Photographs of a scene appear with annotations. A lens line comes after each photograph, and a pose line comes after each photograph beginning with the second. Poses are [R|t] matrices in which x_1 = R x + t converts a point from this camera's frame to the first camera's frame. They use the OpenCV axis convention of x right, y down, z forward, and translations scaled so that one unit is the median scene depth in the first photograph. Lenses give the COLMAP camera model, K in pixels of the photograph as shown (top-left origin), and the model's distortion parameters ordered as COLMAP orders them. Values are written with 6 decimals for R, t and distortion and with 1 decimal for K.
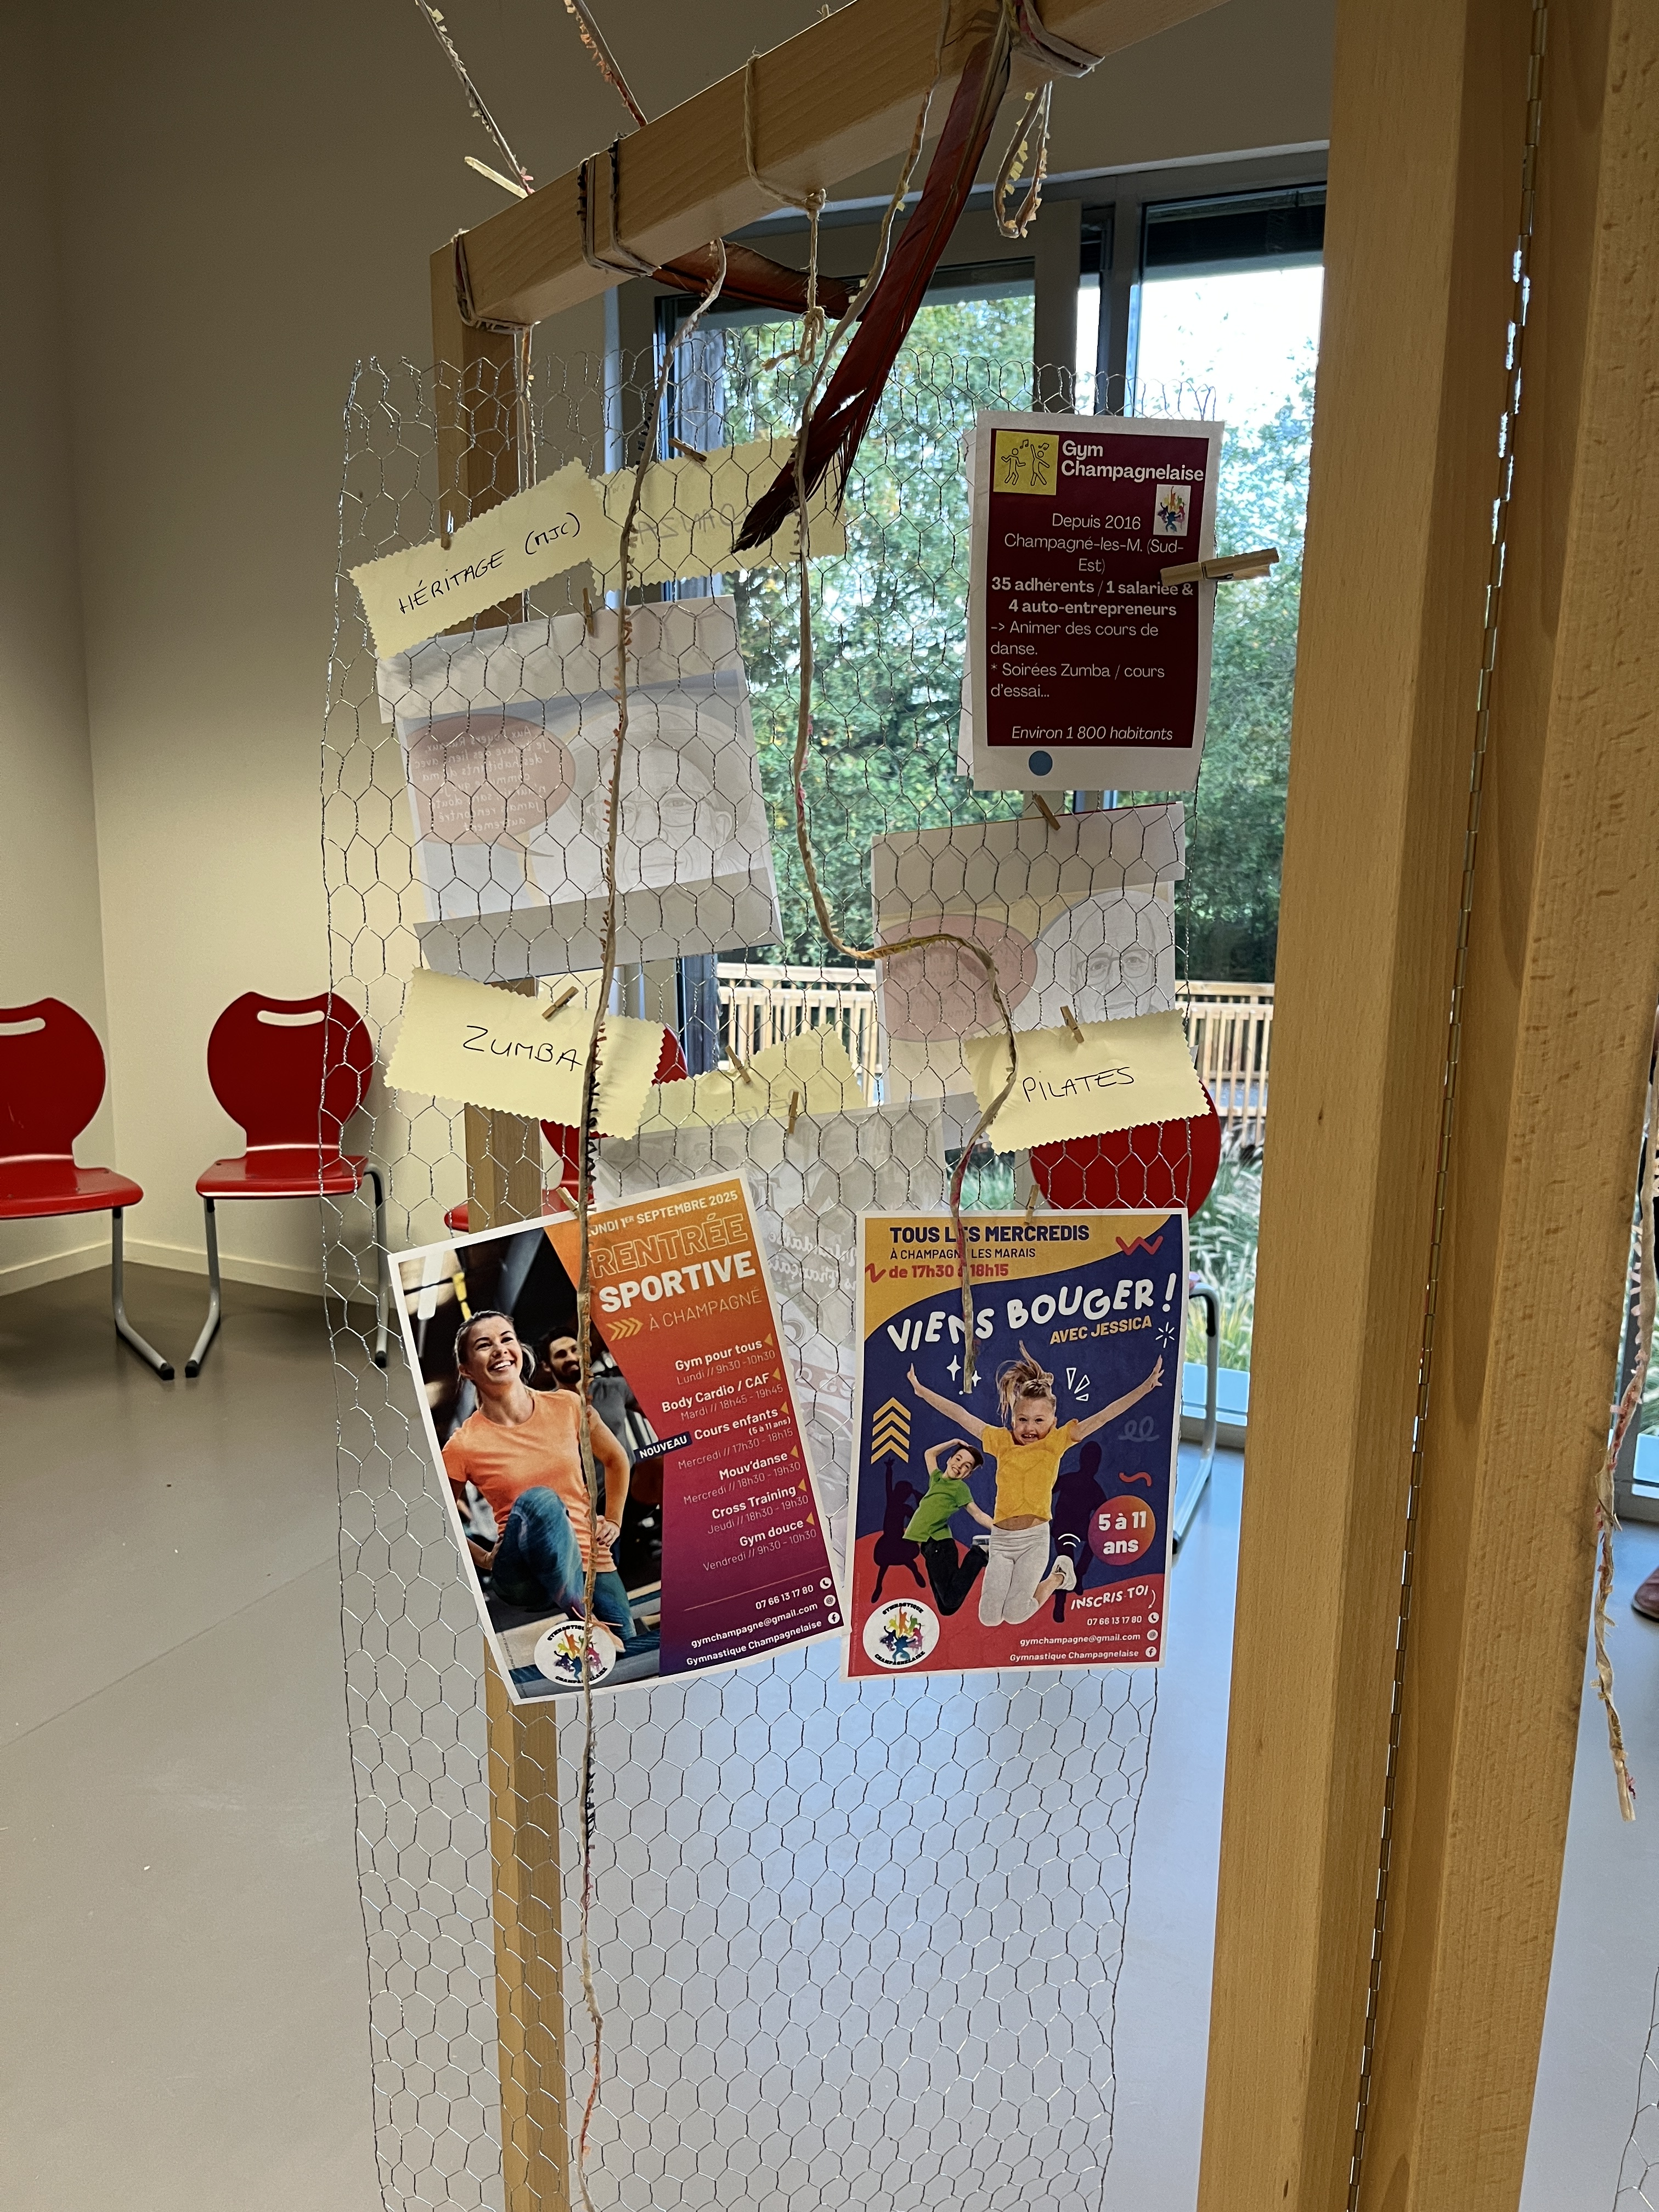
lens RADIAL K [[1635.7, 0, 799.6], [0, 1635.7, 1099.4], [0, 0, 1]] dist [0.066523, -0.111789]
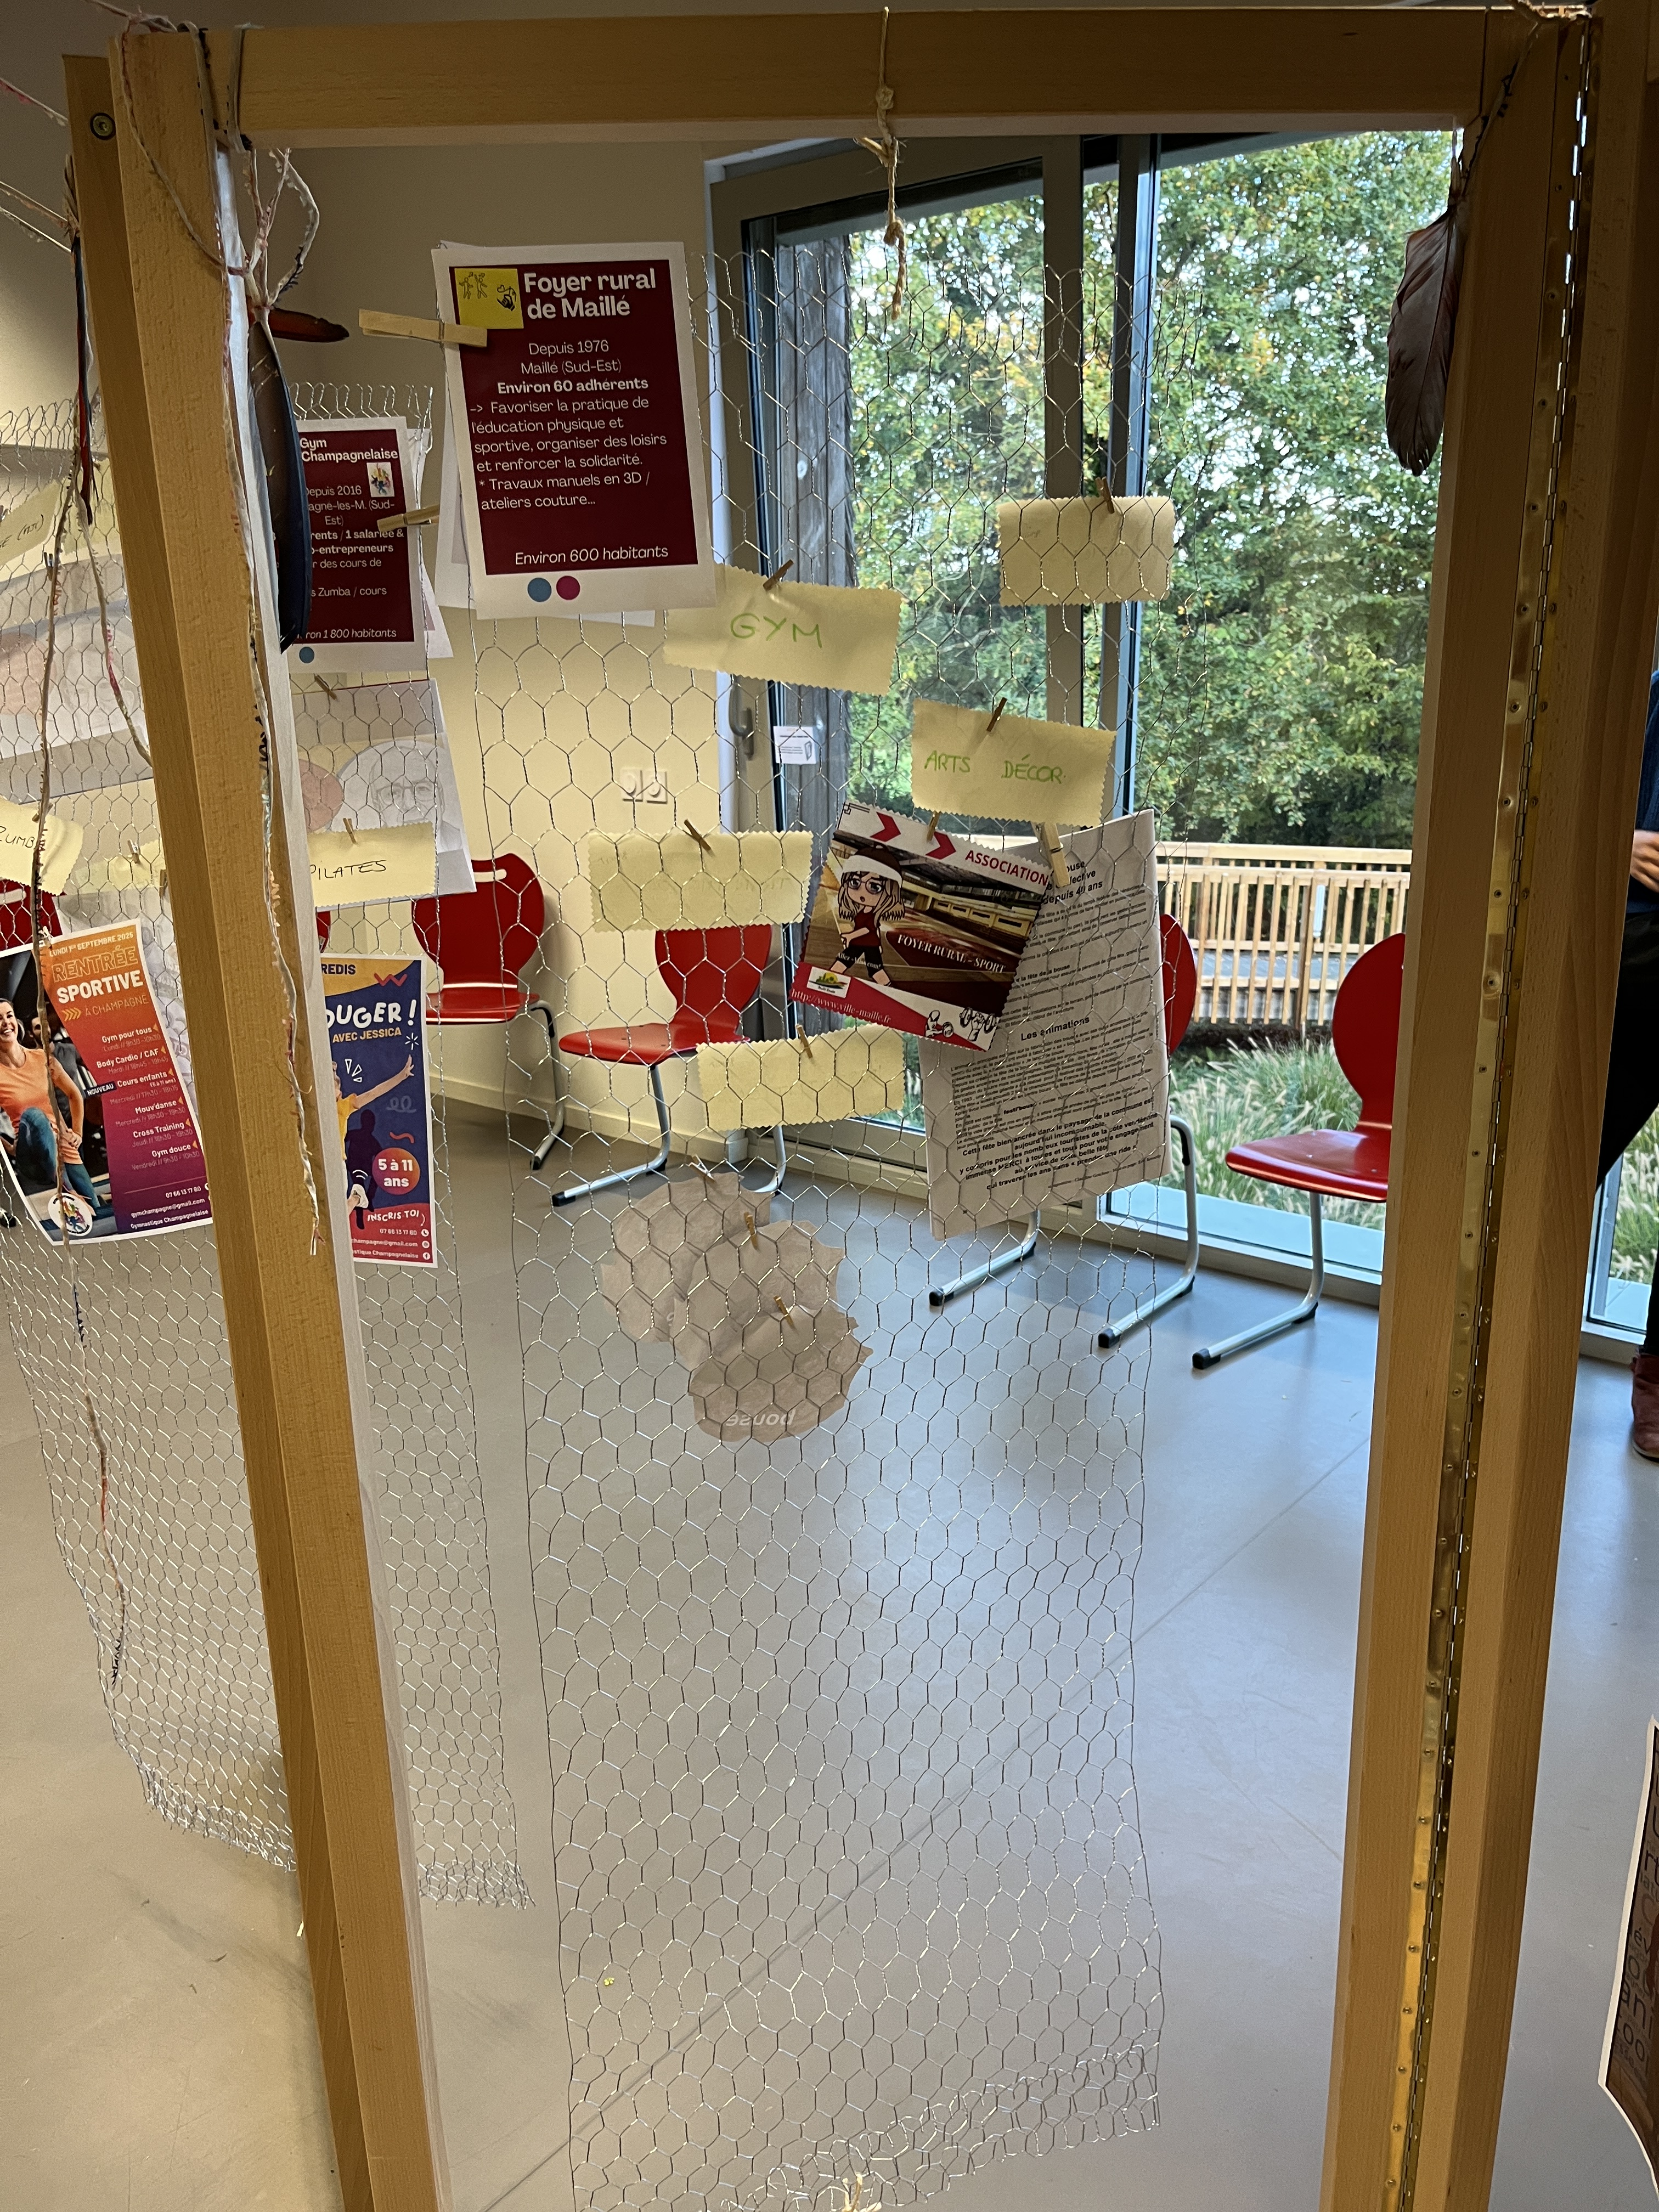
lens RADIAL K [[1664.3, 0, 826.7], [0, 1664.3, 1103.2], [0, 0, 1]] dist [0.078798, -0.106413]
pose [[0.941835, 0.056083, -0.331362, 1.121210], [-0.033263, 0.996693, 0.074145, 0.076023], [0.334424, -0.058811, 0.940586, -0.321345]]
